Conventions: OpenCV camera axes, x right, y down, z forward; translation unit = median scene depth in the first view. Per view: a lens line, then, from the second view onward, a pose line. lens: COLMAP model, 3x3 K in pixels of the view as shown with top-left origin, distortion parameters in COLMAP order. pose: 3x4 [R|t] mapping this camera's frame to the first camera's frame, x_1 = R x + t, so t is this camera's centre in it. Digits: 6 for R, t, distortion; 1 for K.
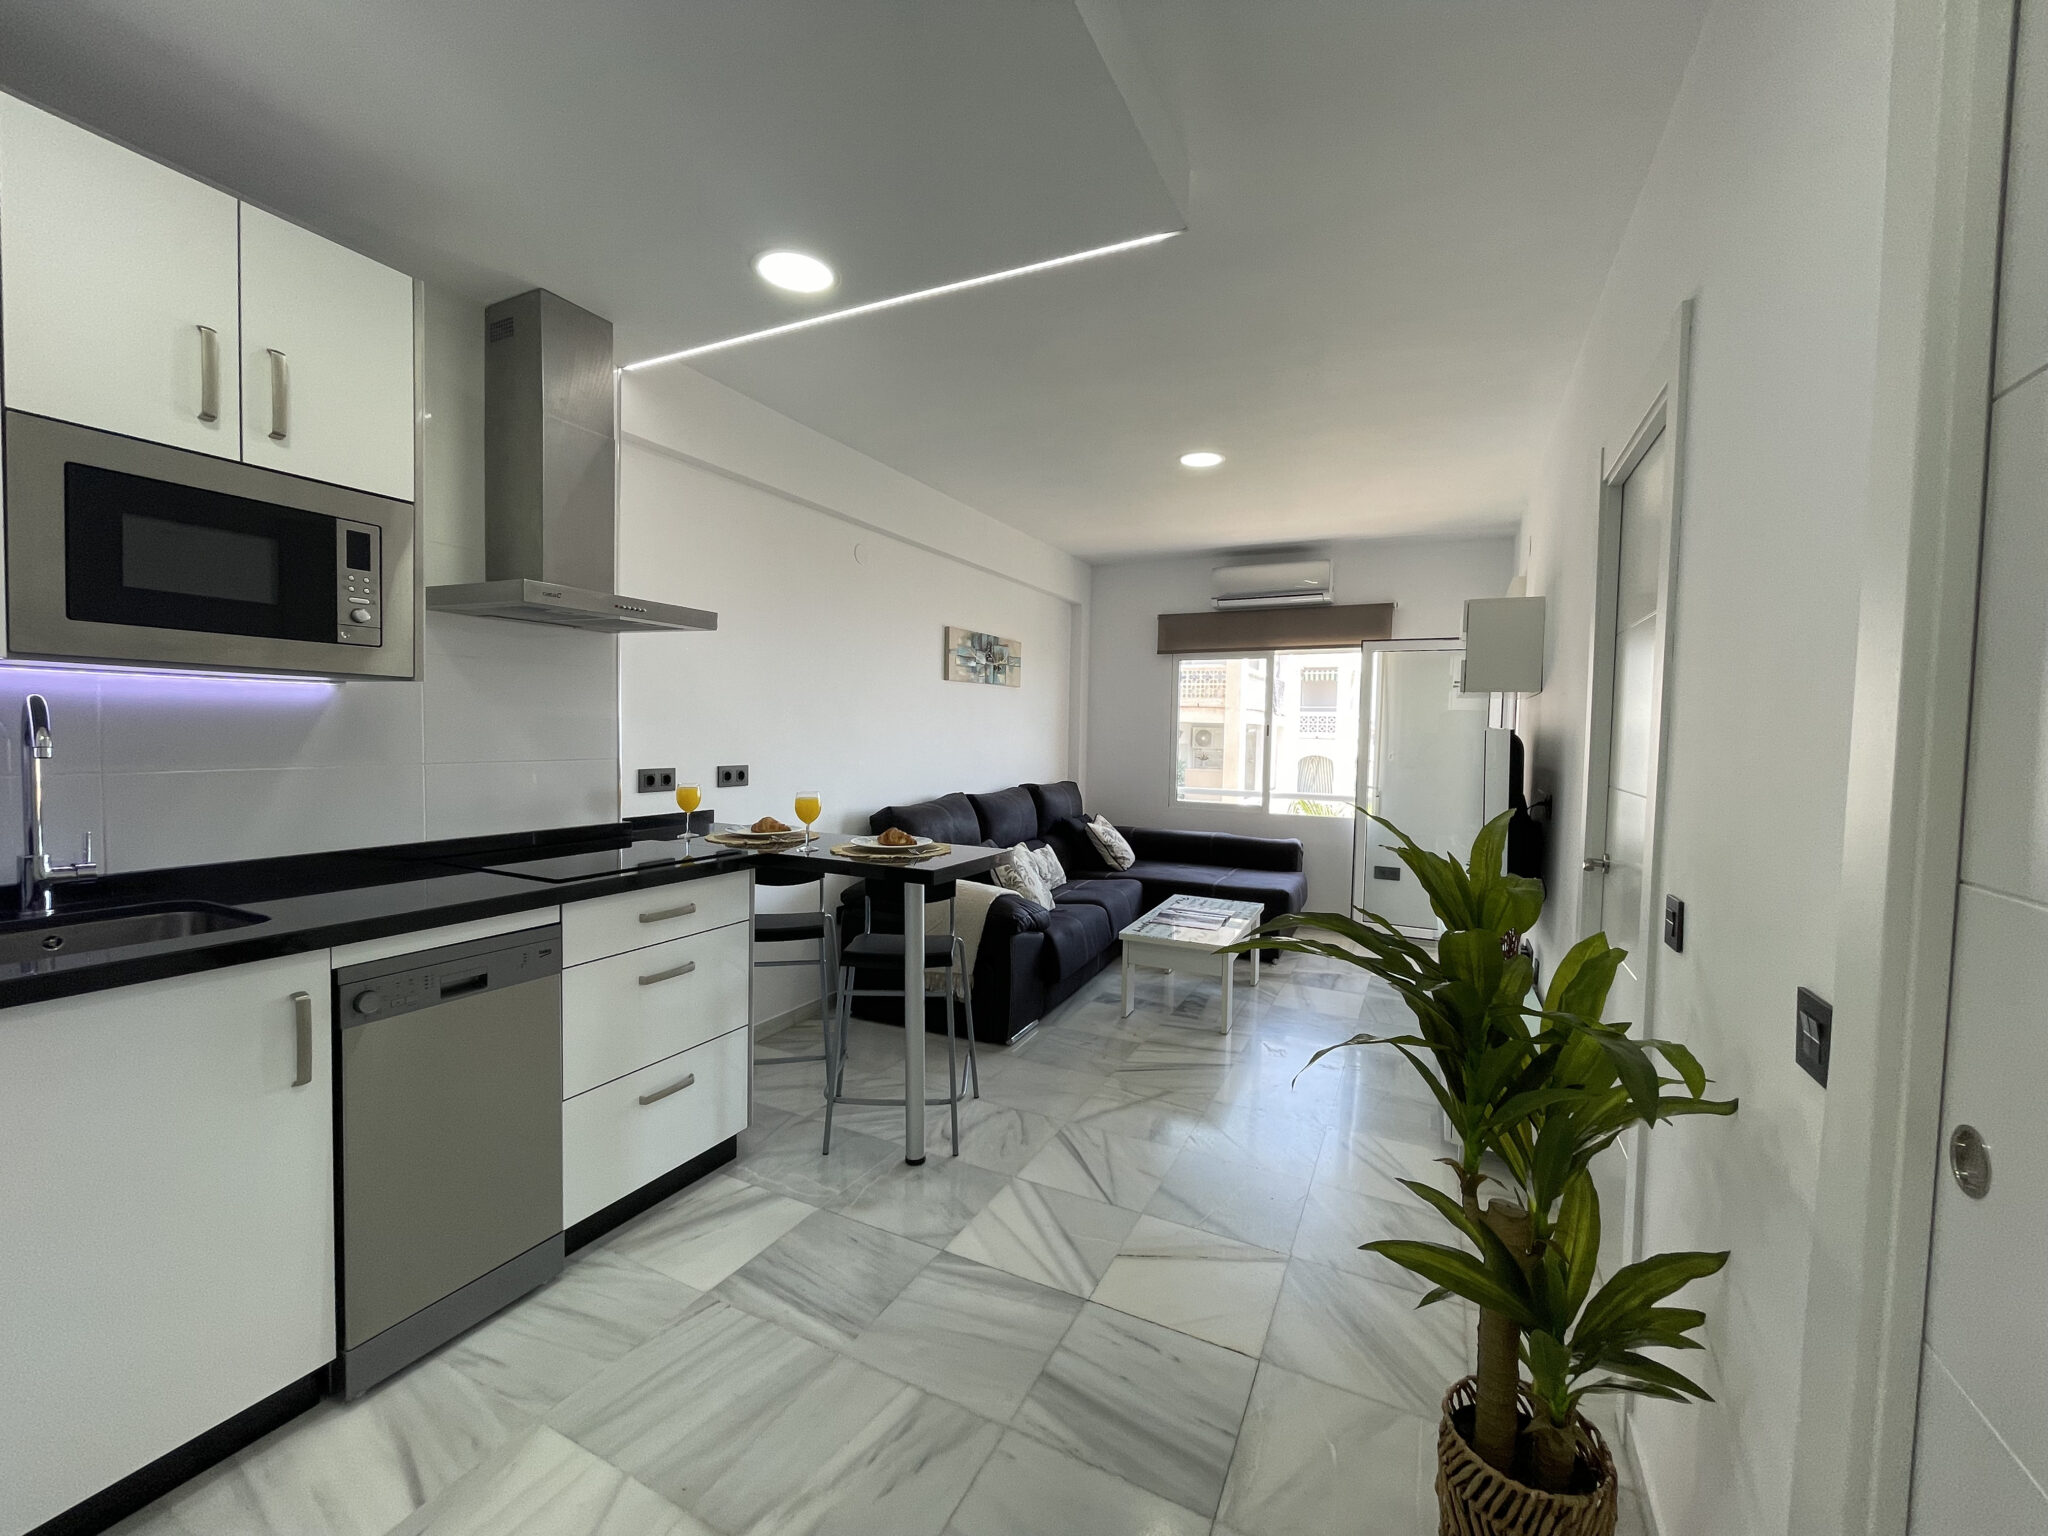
lens RADIAL K [[826.4, 0, 1032.6], [0, 826.4, 766.0], [0, 0, 1]] dist [-0.002185, -0.000580]
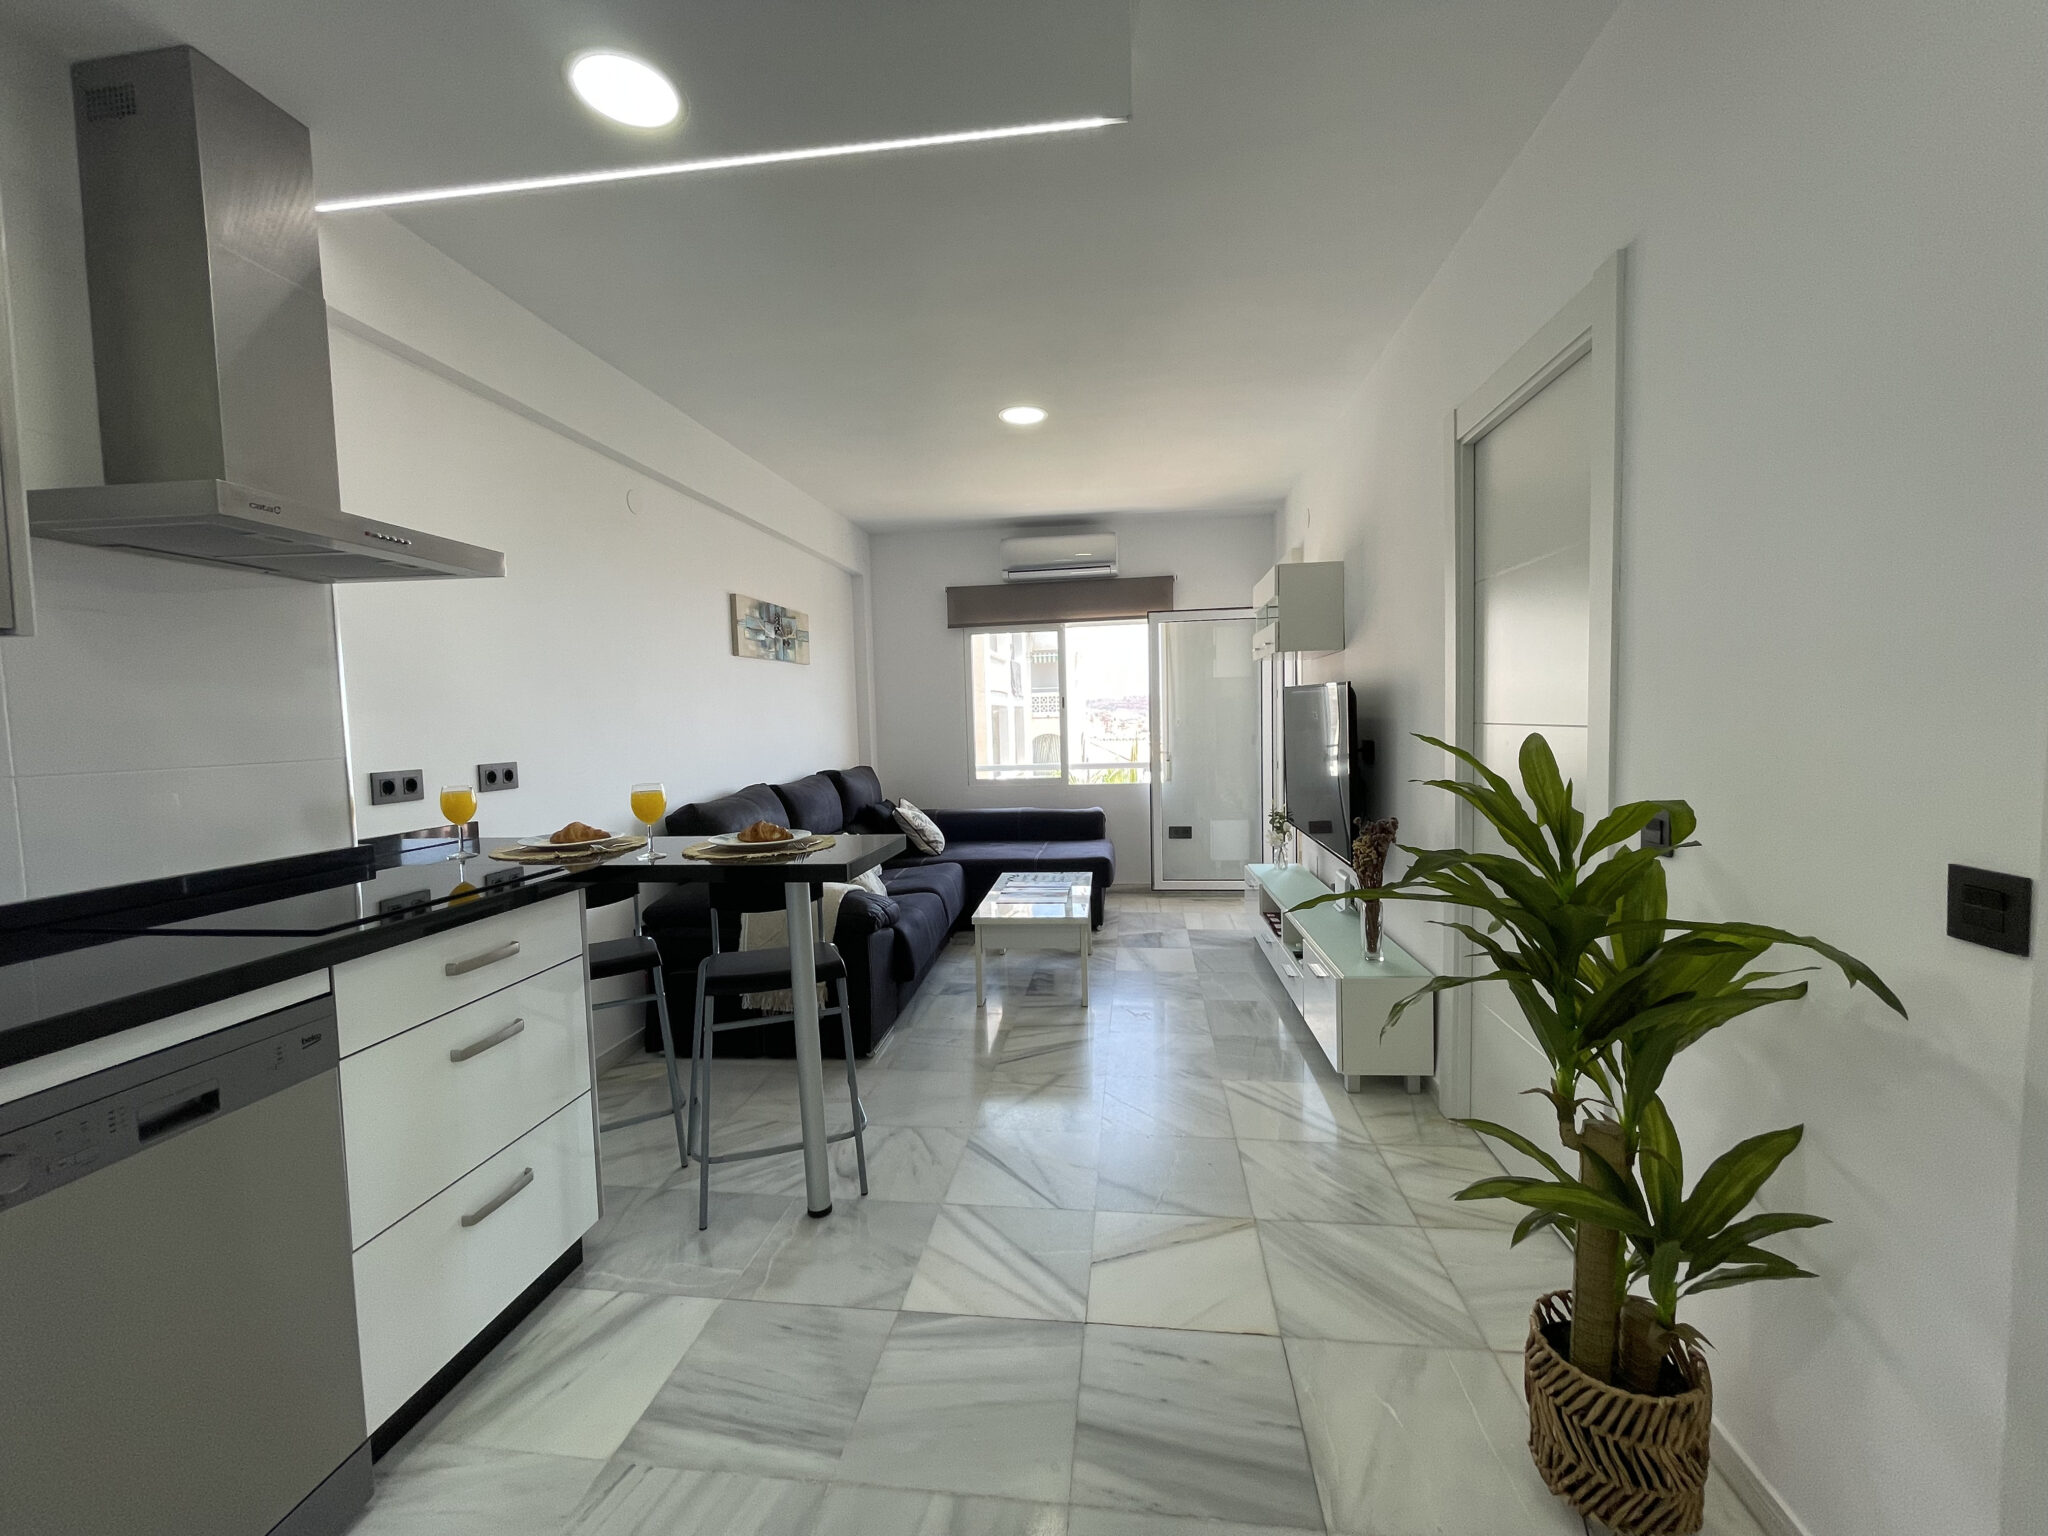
lens RADIAL K [[827.7, 0, 1031.7], [0, 827.7, 764.2], [0, 0, 1]] dist [0.000777, 0.000239]
pose [[0.944805, -0.063734, 0.321375, -0.192163], [0.059661, 0.997965, 0.022517, 0.017849], [-0.322156, -0.002101, 0.946684, 0.141531]]
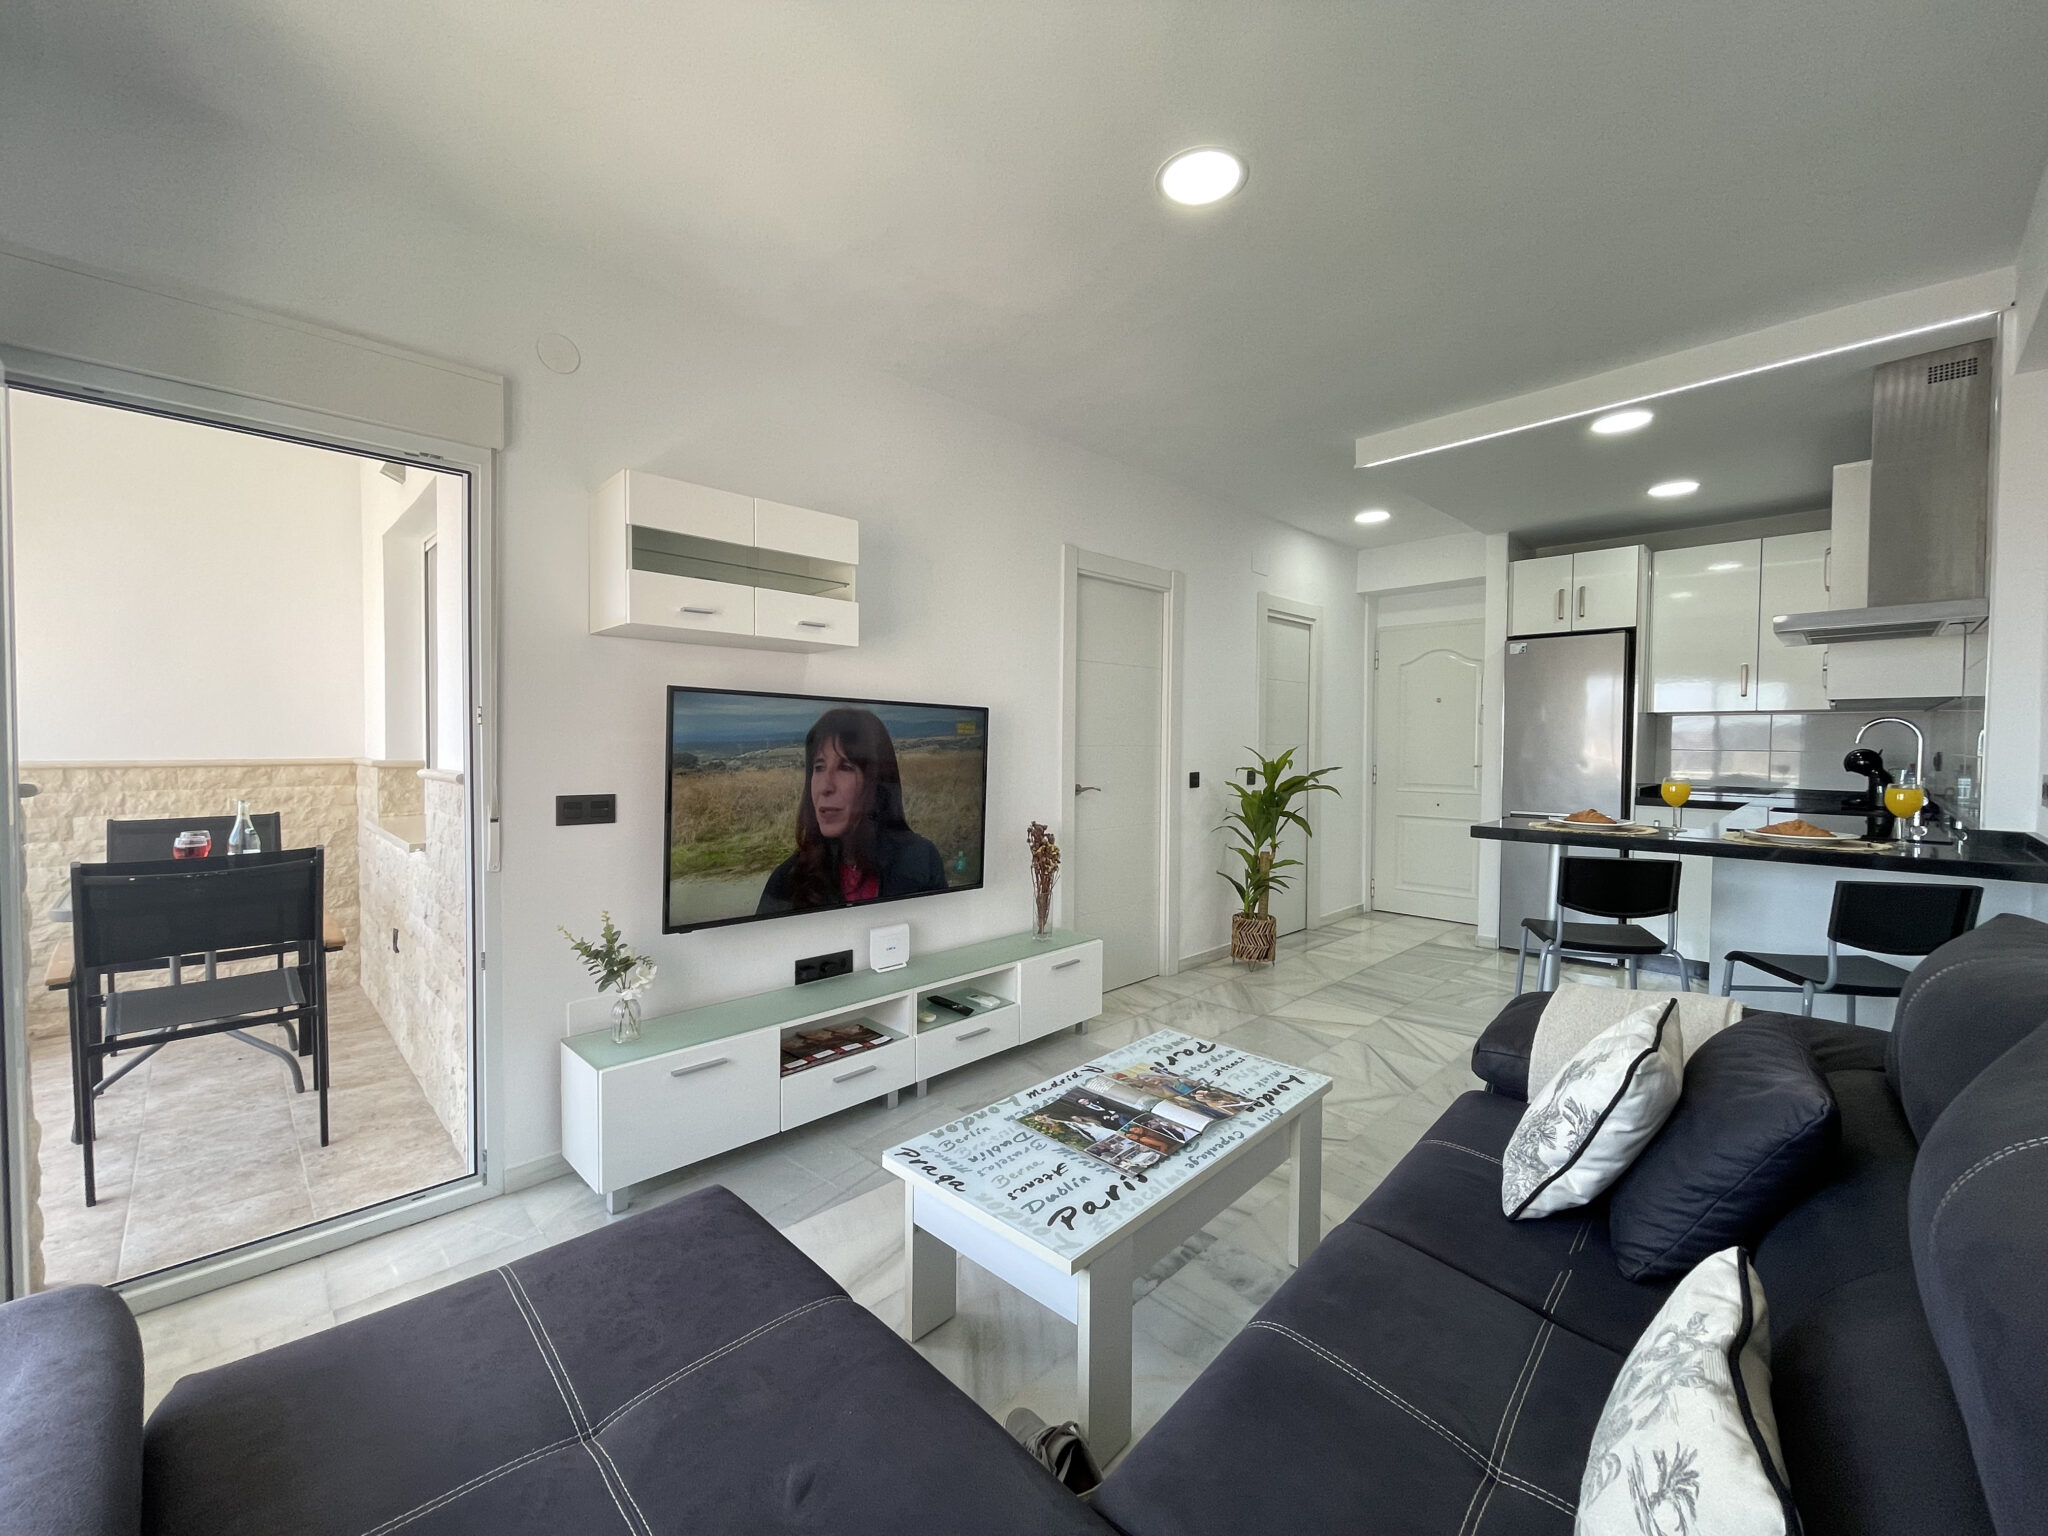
lens RADIAL K [[827.7, 0, 1031.7], [0, 827.7, 764.2], [0, 0, 1]] dist [0.000777, 0.000239]
pose [[-0.941932, -0.038088, 0.333637, 0.181770], [-0.012885, 0.996914, 0.077432, -0.065233], [-0.335557, 0.068636, -0.939516, 2.473310]]
